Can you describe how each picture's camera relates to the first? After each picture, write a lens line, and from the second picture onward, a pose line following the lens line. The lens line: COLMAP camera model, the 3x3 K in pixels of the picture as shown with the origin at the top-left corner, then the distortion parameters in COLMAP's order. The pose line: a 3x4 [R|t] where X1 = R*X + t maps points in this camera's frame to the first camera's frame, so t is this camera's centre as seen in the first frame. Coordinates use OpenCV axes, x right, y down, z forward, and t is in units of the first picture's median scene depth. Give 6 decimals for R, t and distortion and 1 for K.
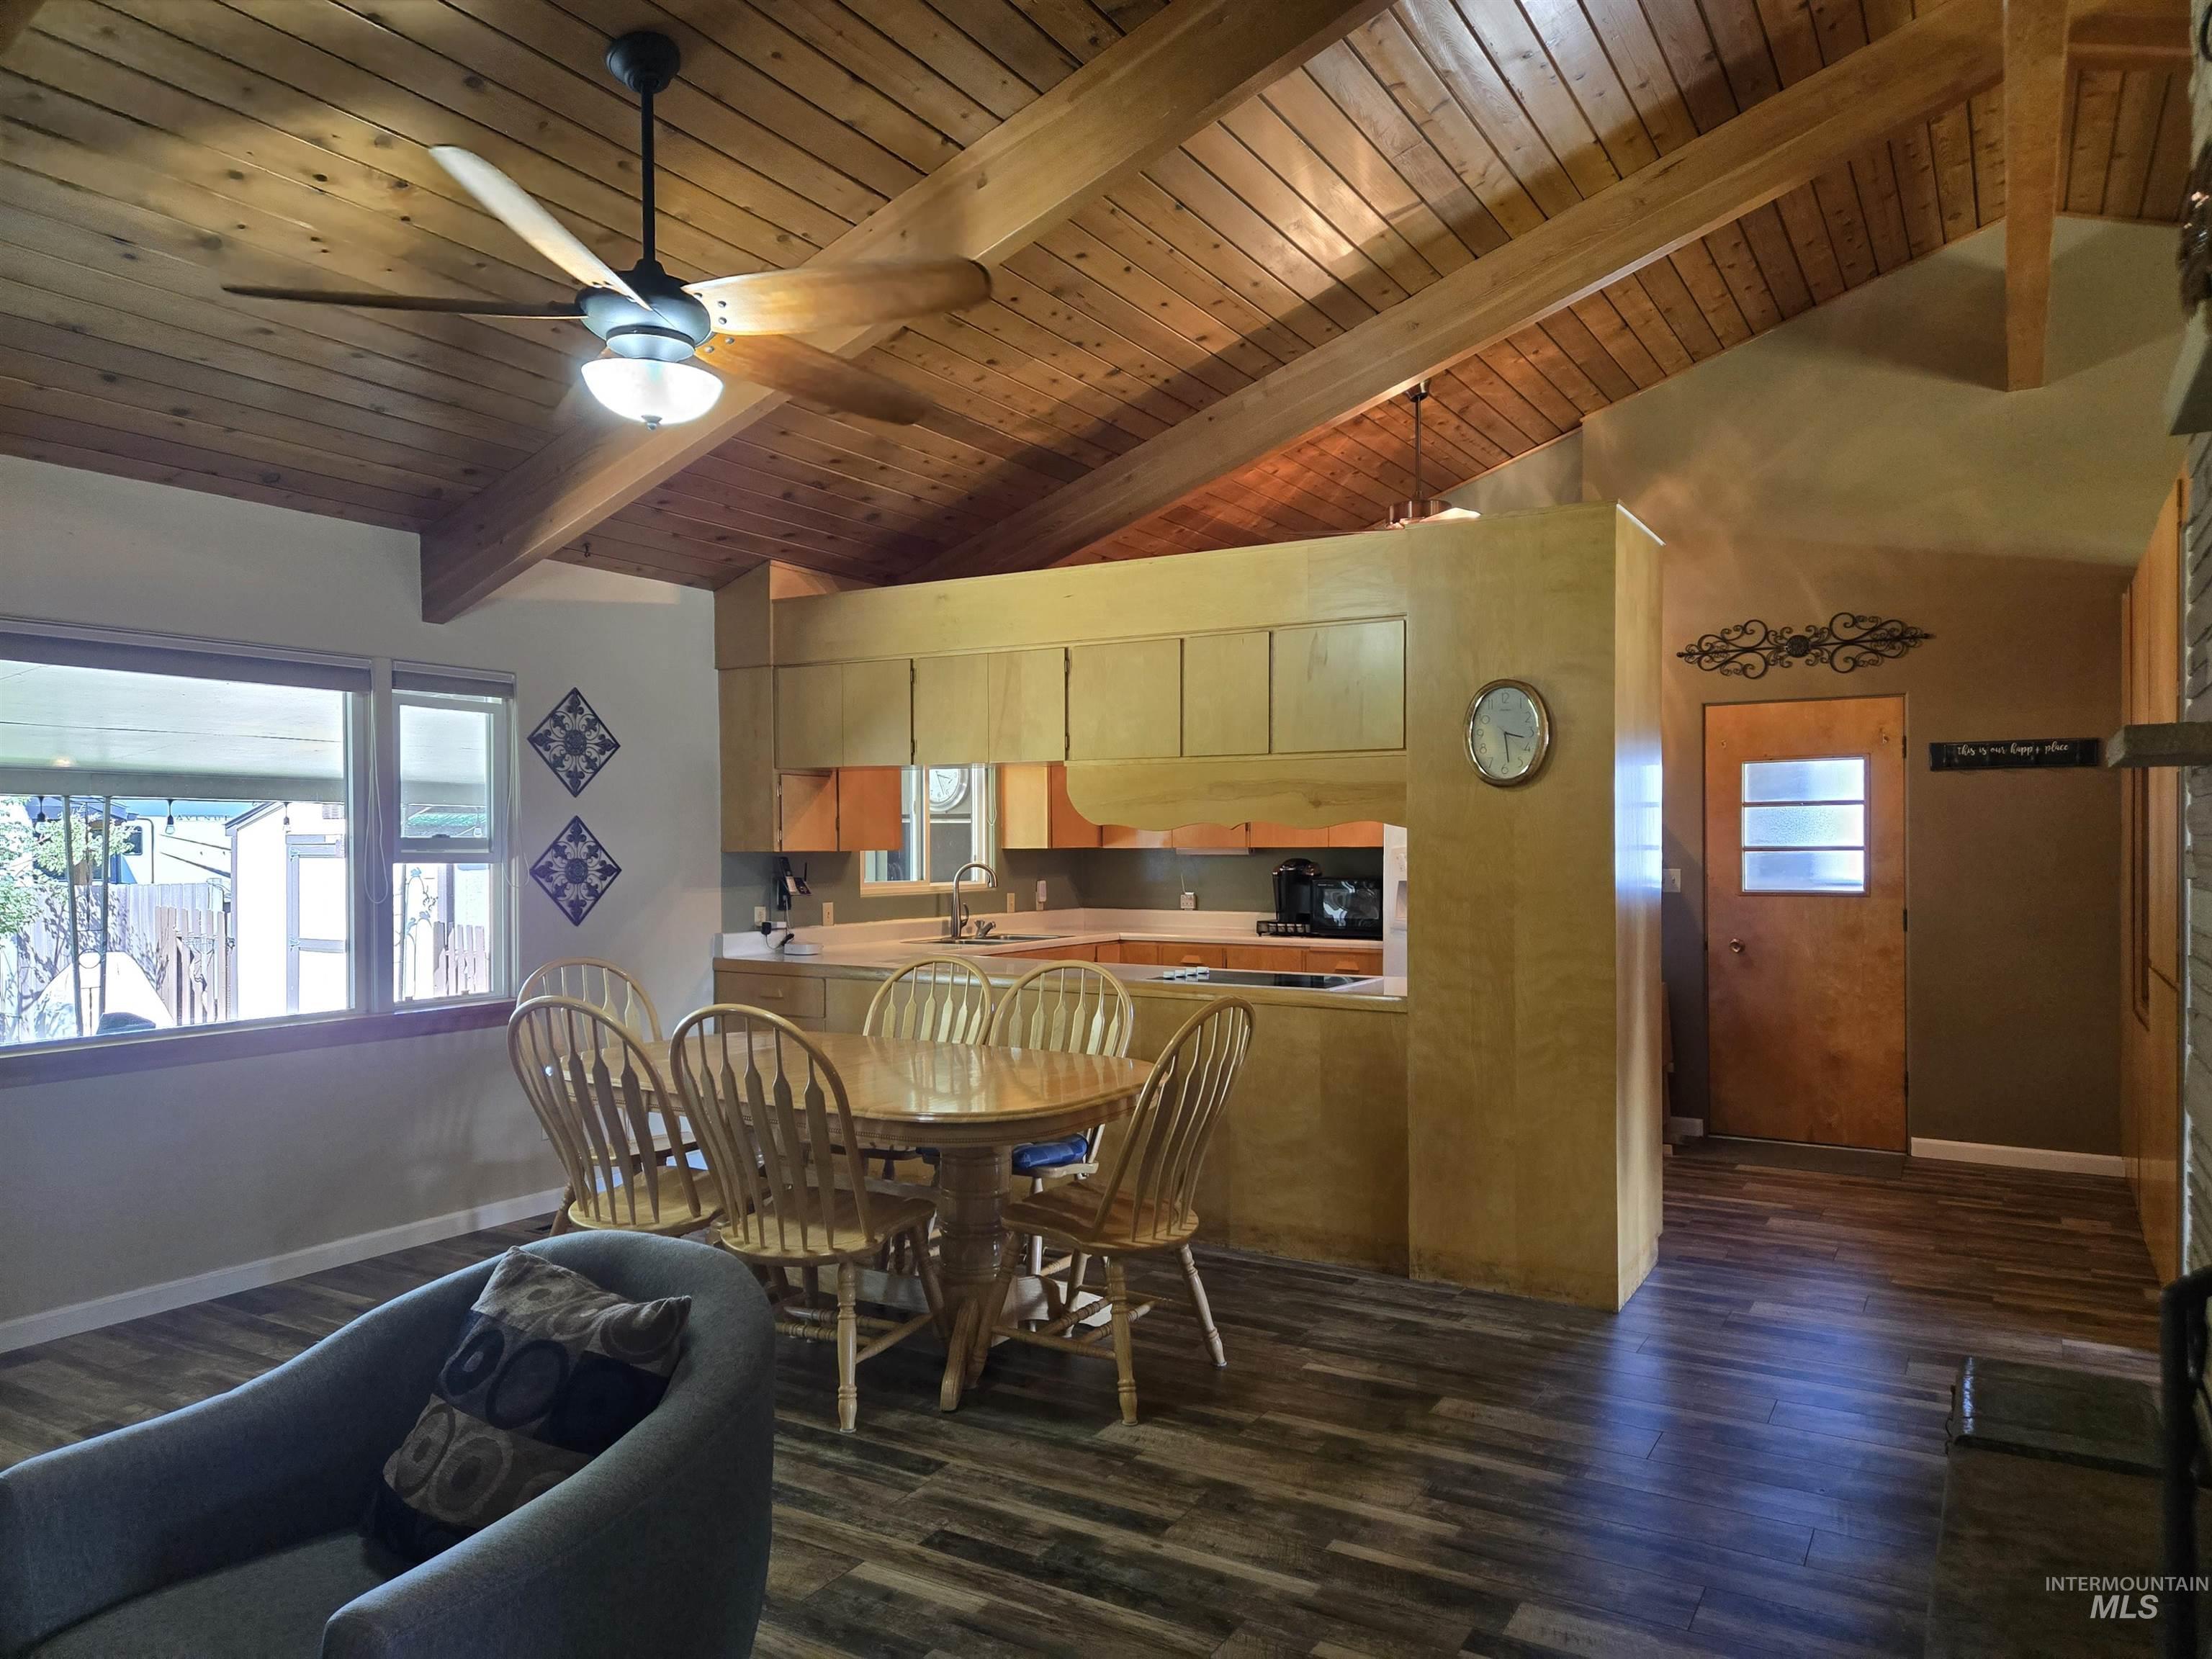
lens RADIAL K [[1461.2, 0, 1128.0], [0, 1461.2, 853.0], [0, 0, 1]] dist [0.075809, -0.056424]
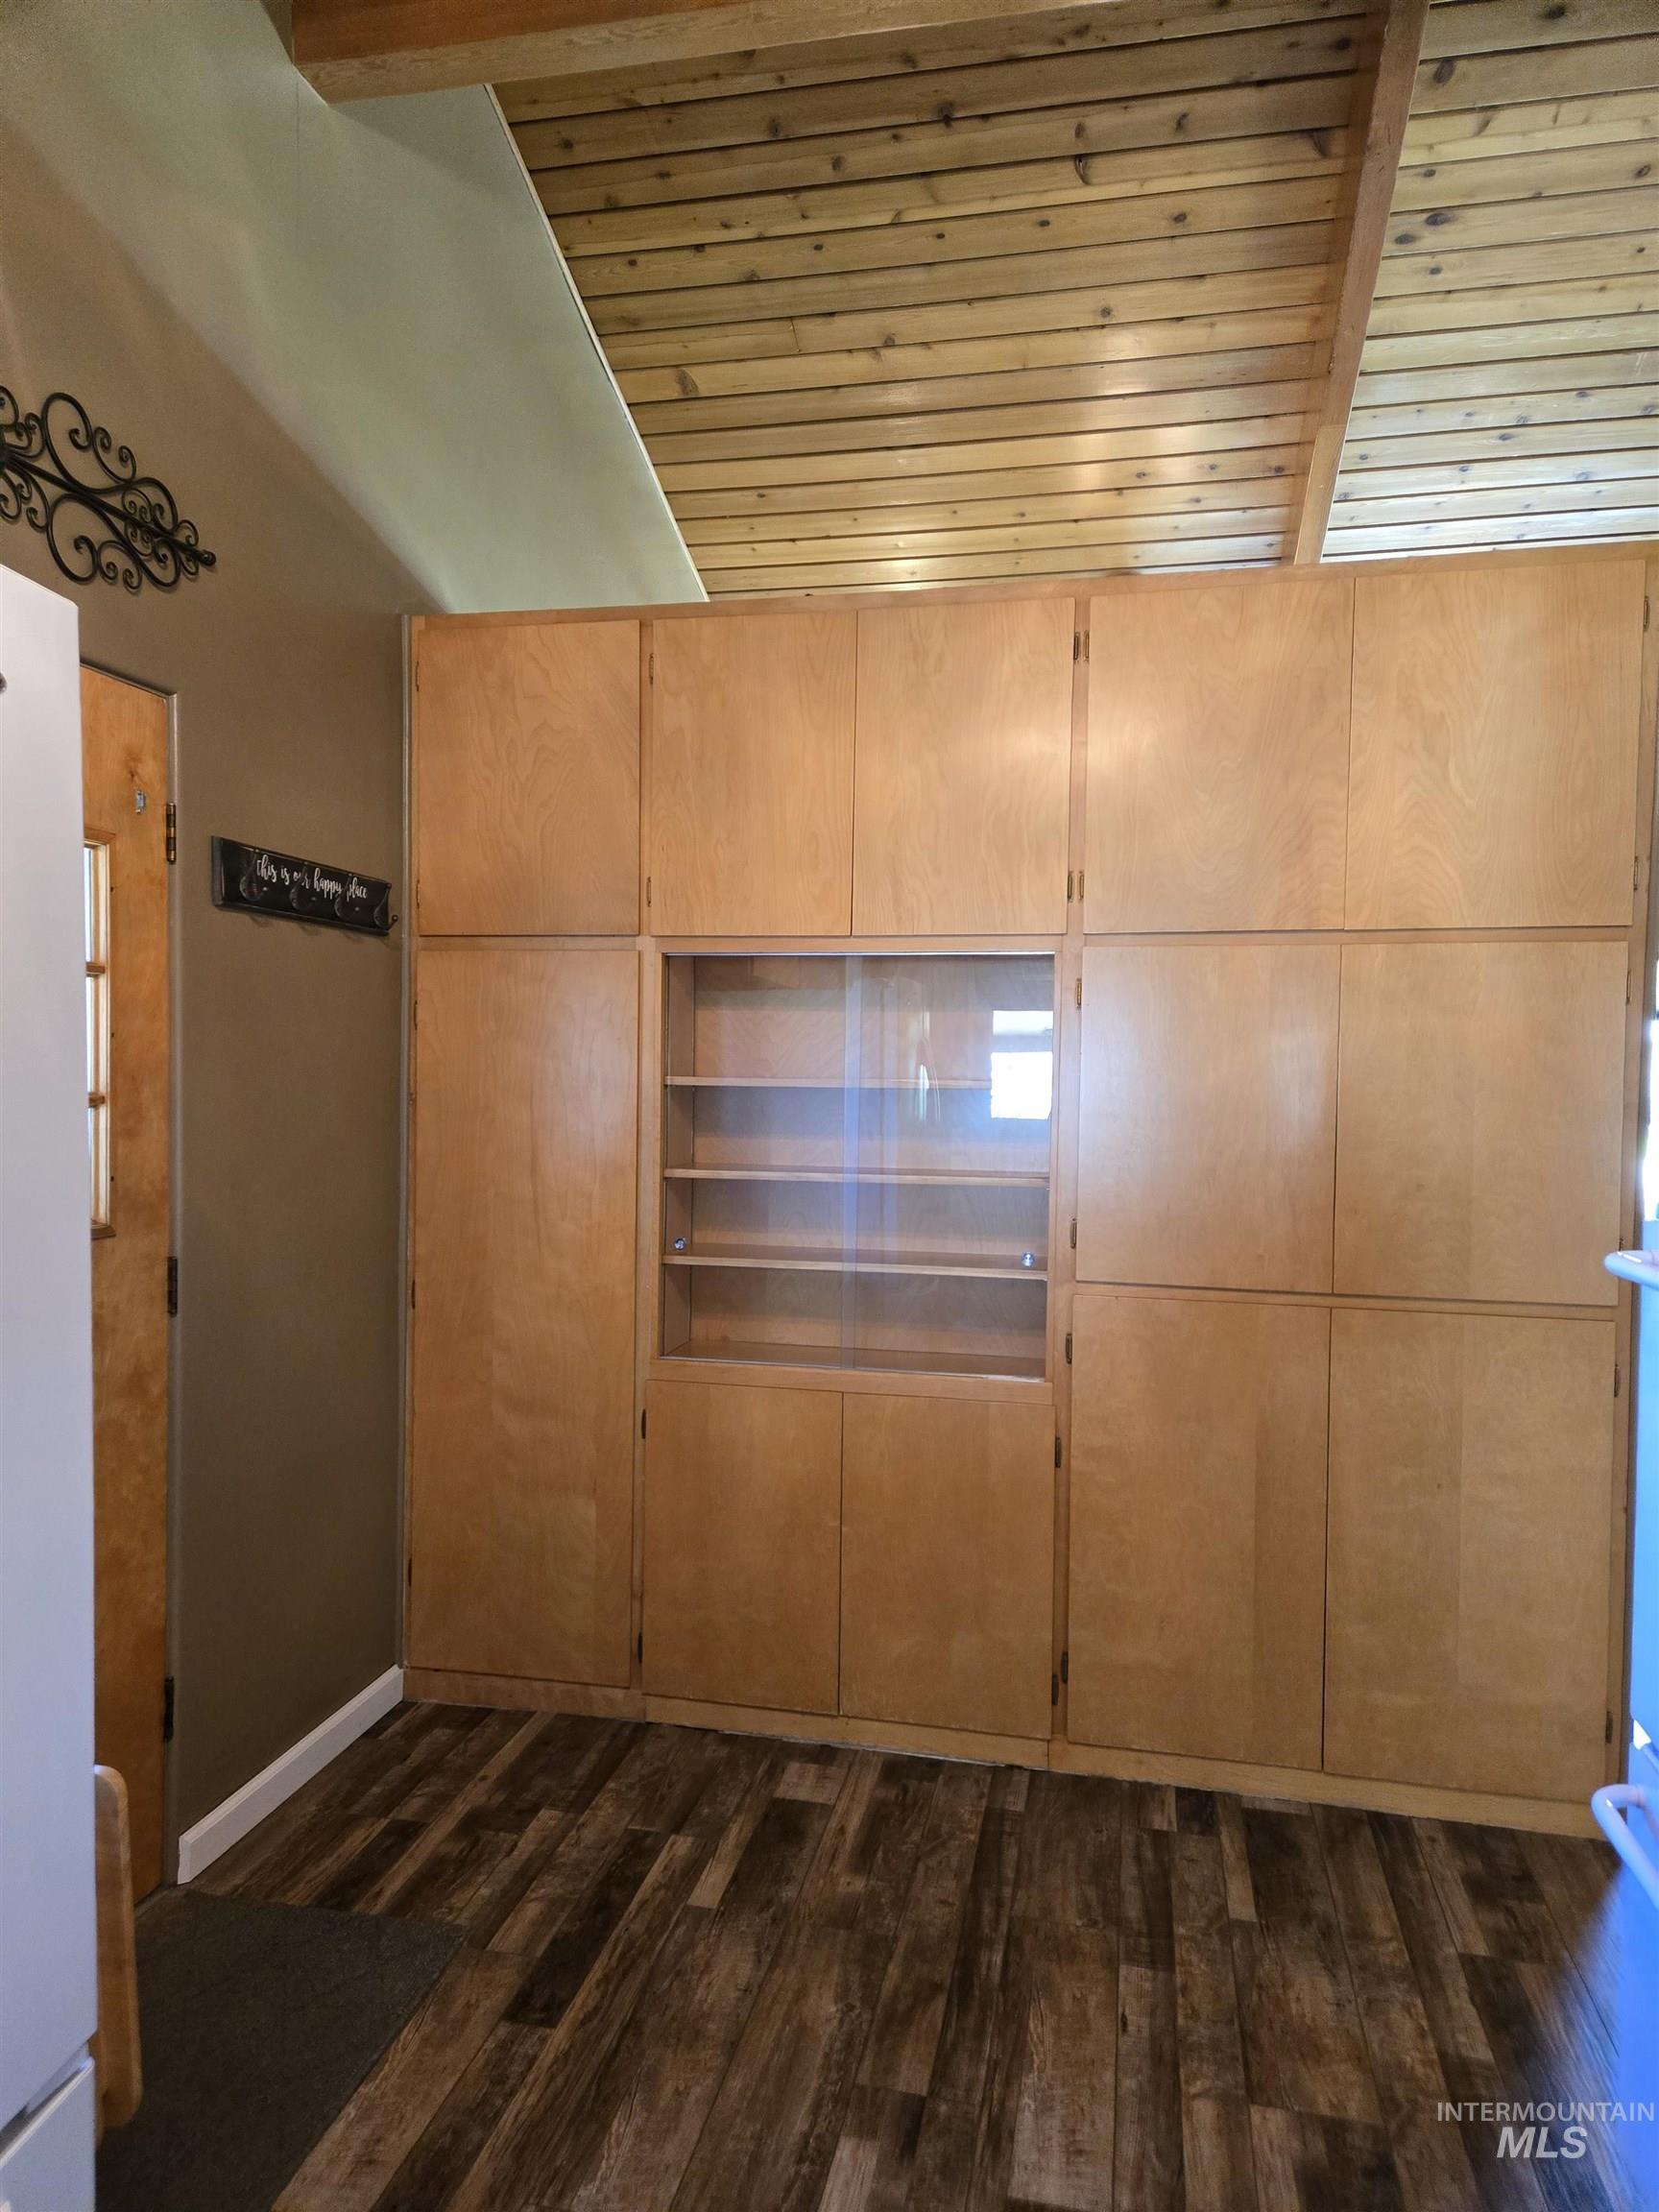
lens RADIAL K [[1461.2, 0, 824.9], [0, 1461.2, 1117.3], [0, 0, 1]] dist [0.075809, -0.056424]
pose [[-0.322172, -0.035384, 0.946020, 0.105605], [-0.011968, 0.999374, 0.033304, -0.013455], [-0.946606, -0.000592, -0.322393, 0.961274]]
